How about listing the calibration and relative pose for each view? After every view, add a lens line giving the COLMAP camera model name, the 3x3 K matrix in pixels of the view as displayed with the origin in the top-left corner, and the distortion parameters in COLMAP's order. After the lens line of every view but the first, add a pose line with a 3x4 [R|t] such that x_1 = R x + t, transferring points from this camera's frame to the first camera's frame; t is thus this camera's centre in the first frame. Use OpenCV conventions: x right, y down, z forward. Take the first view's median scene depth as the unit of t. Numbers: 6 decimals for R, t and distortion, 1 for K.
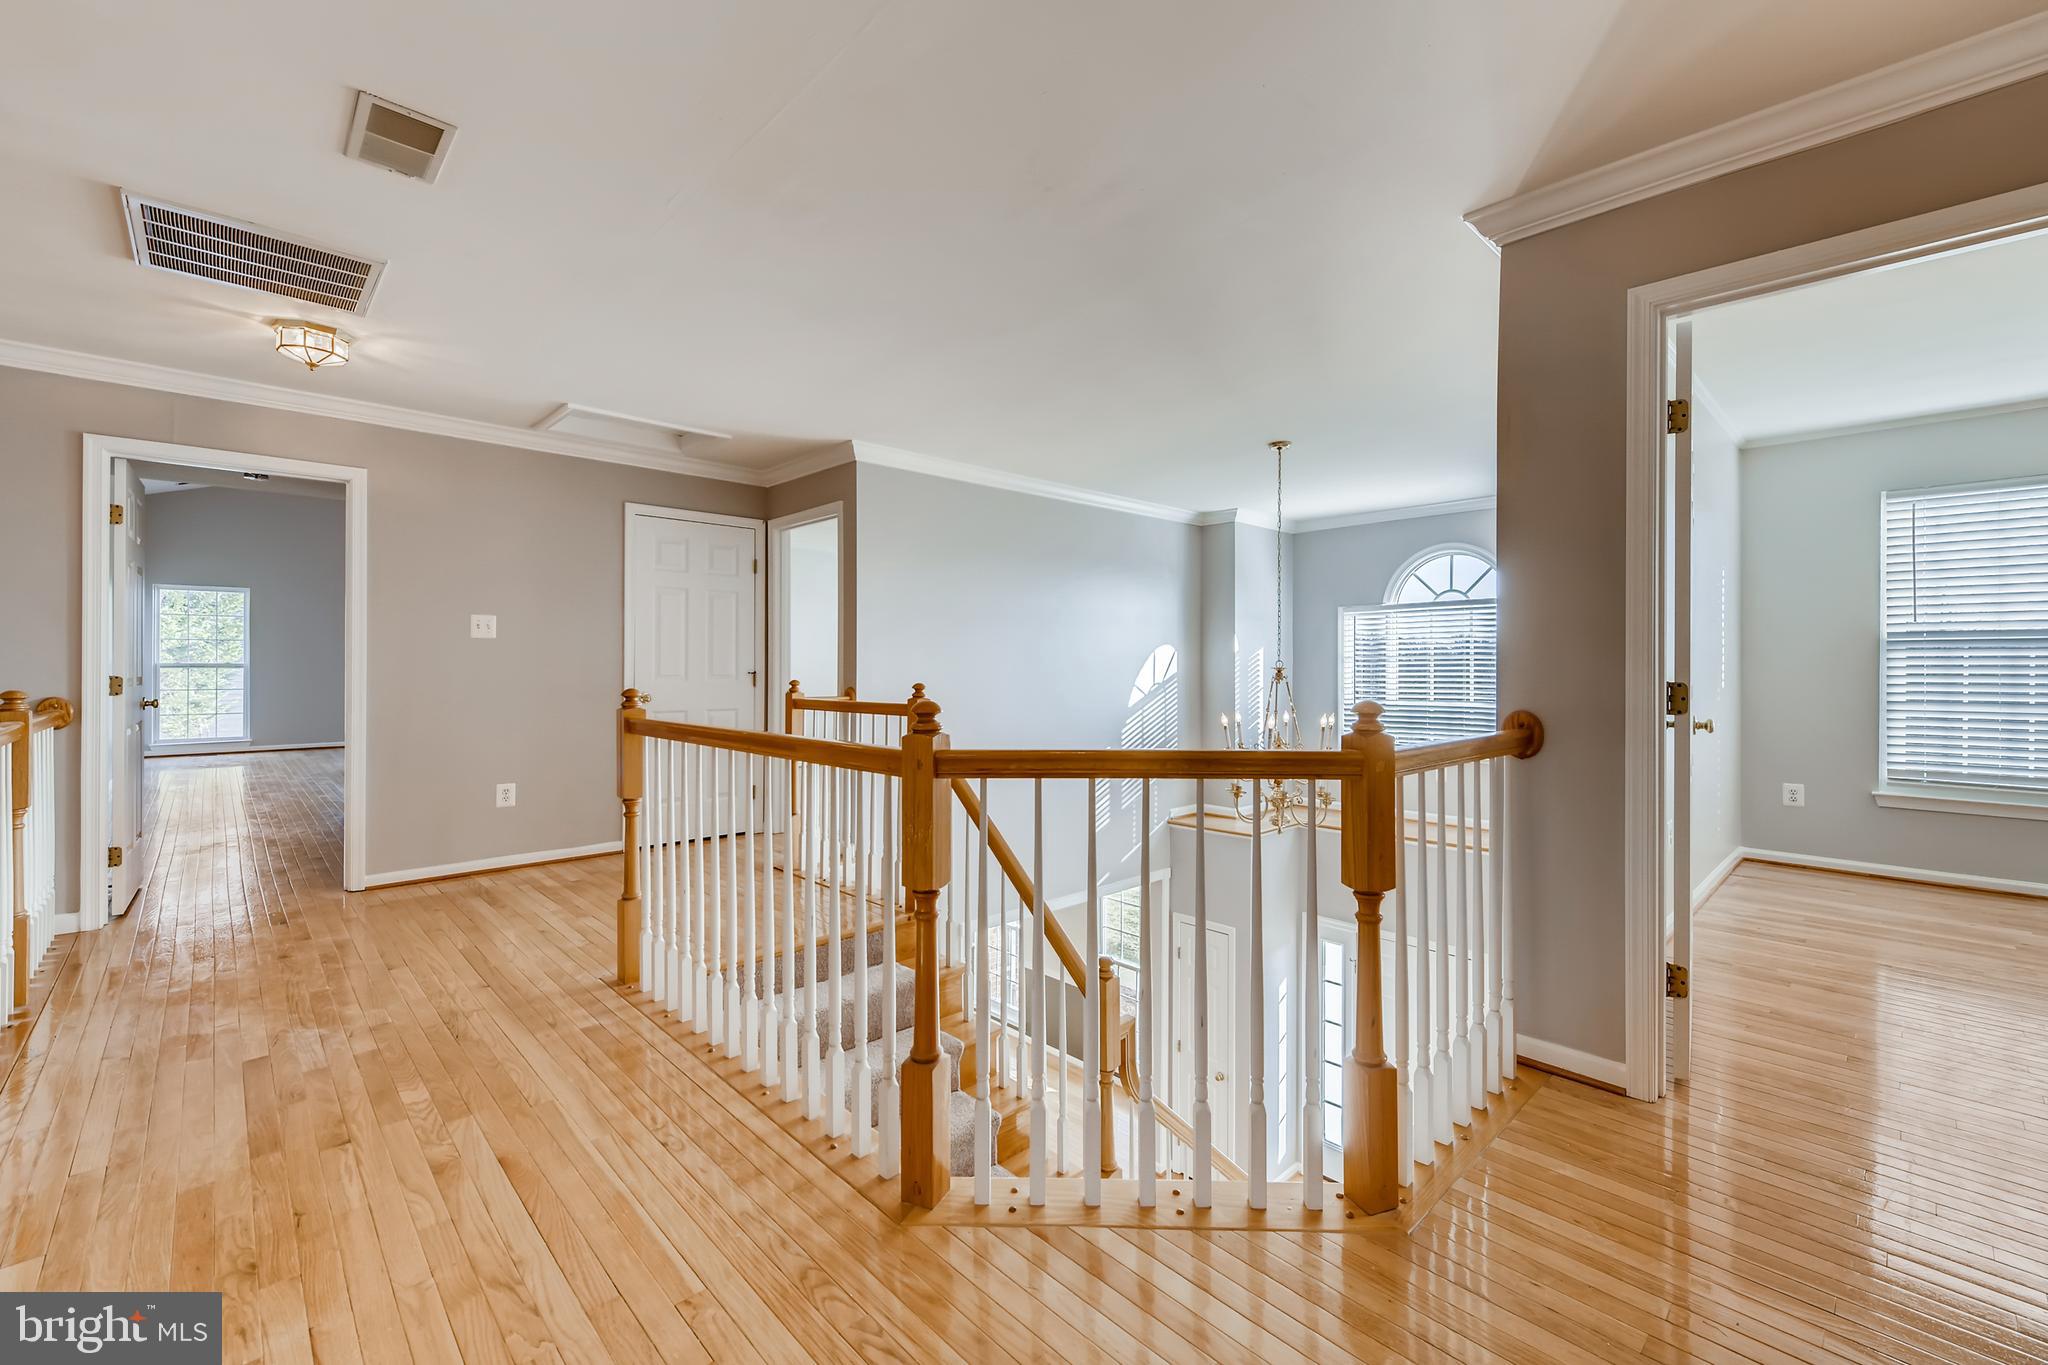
lens RADIAL K [[846.2, 0, 1032.4], [0, 846.2, 664.1], [0, 0, 1]] dist [0.001195, -0.000136]
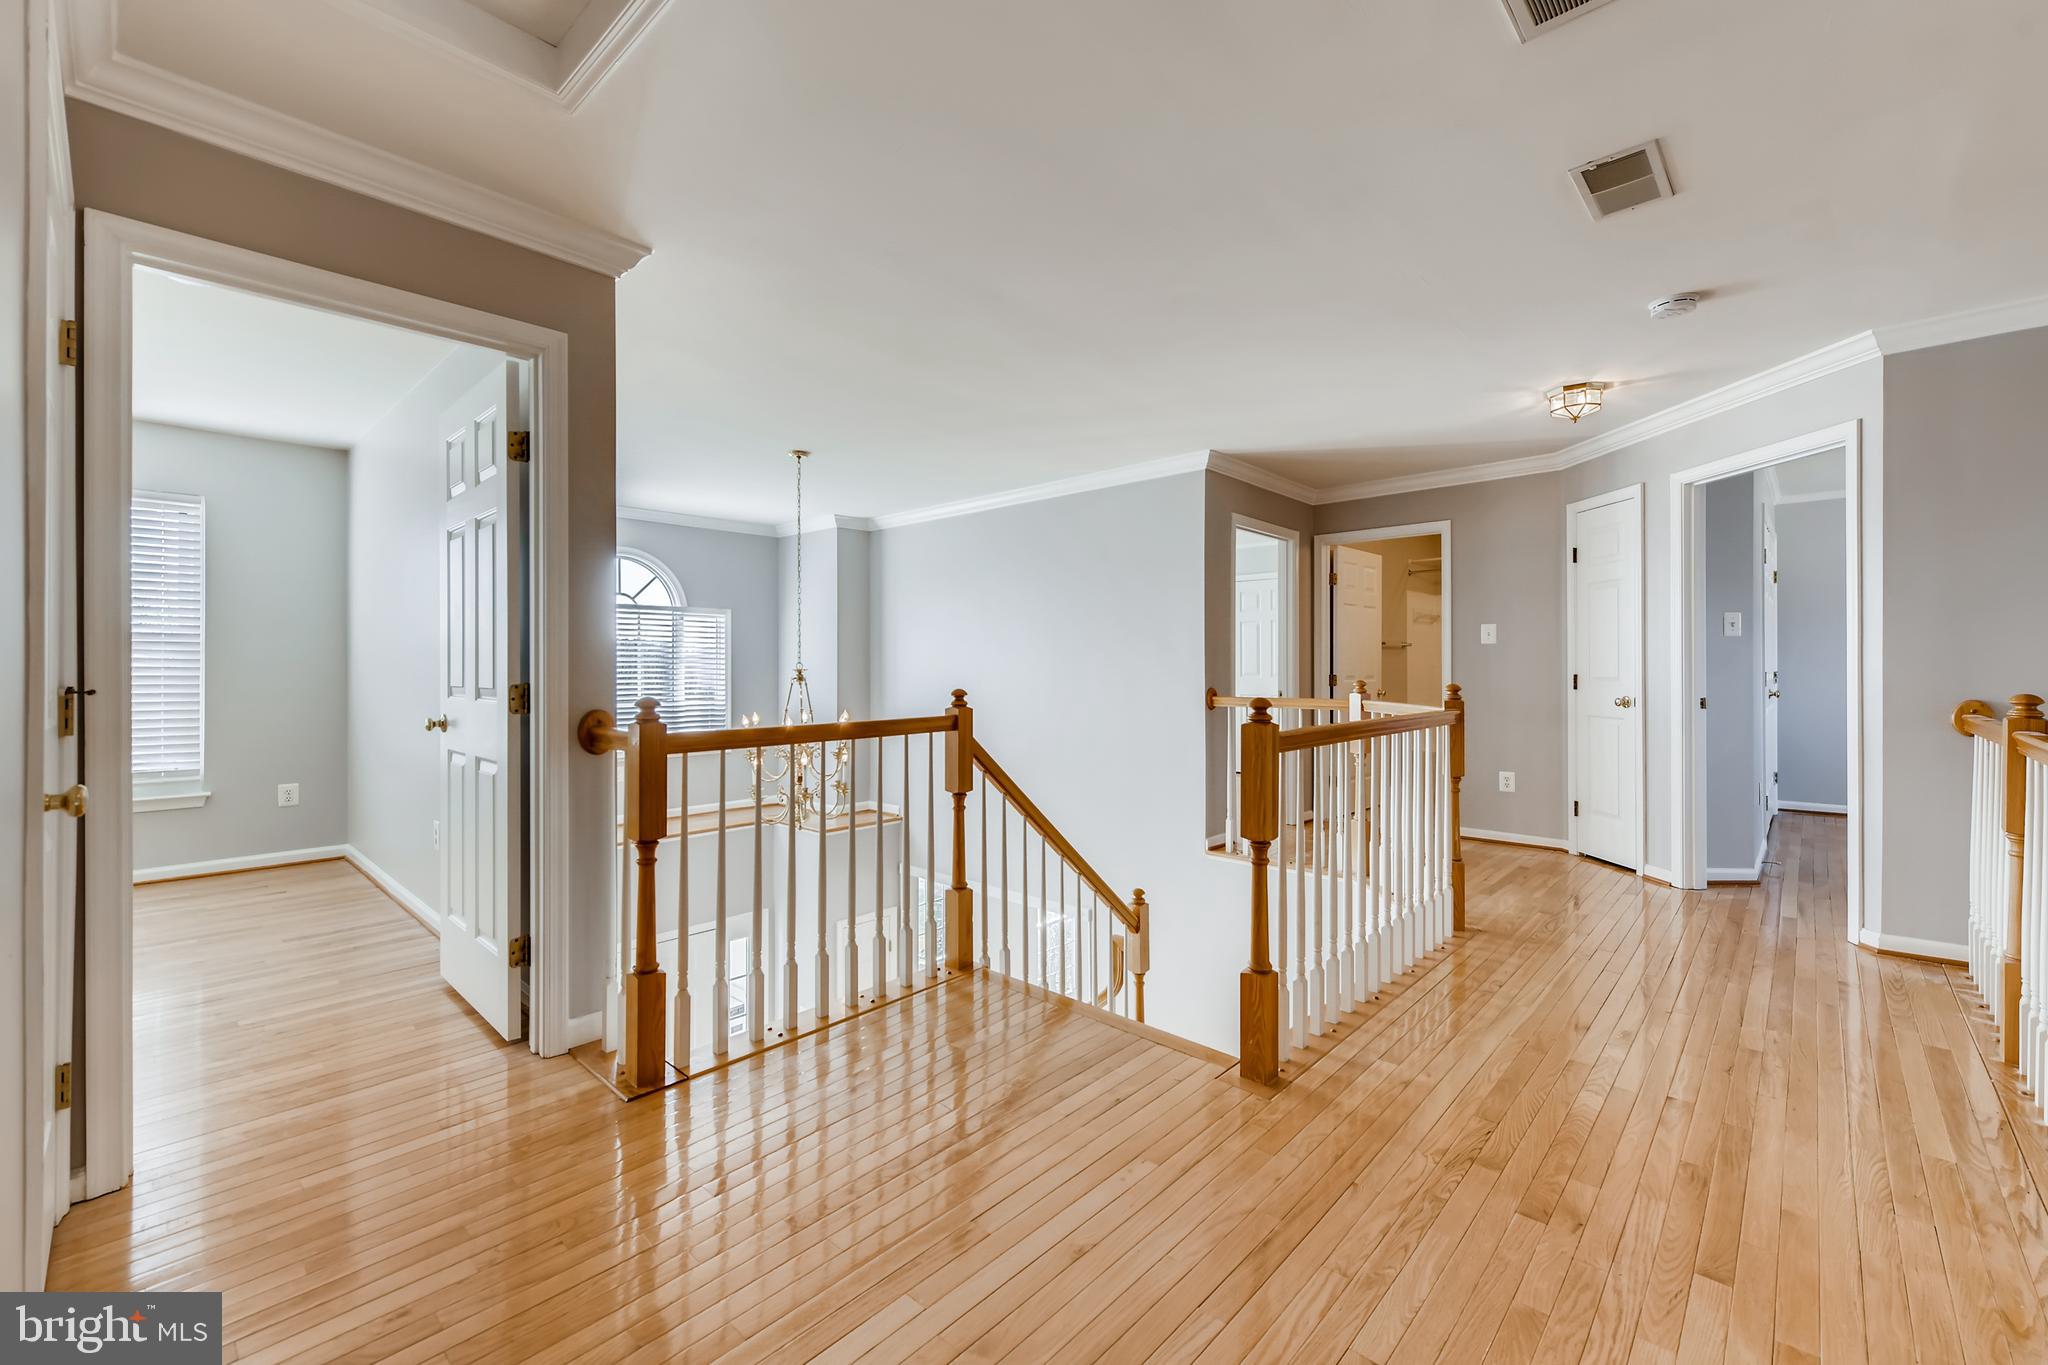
lens RADIAL K [[840.2, 0, 1041.8], [0, 840.2, 666.8], [0, 0, 1]] dist [0.002070, 0.000133]
pose [[-0.063175, -0.001569, 0.998001, -1.347199], [0.000152, 0.999999, 0.001582, -0.001307], [-0.998002, 0.000252, -0.063175, 1.372612]]
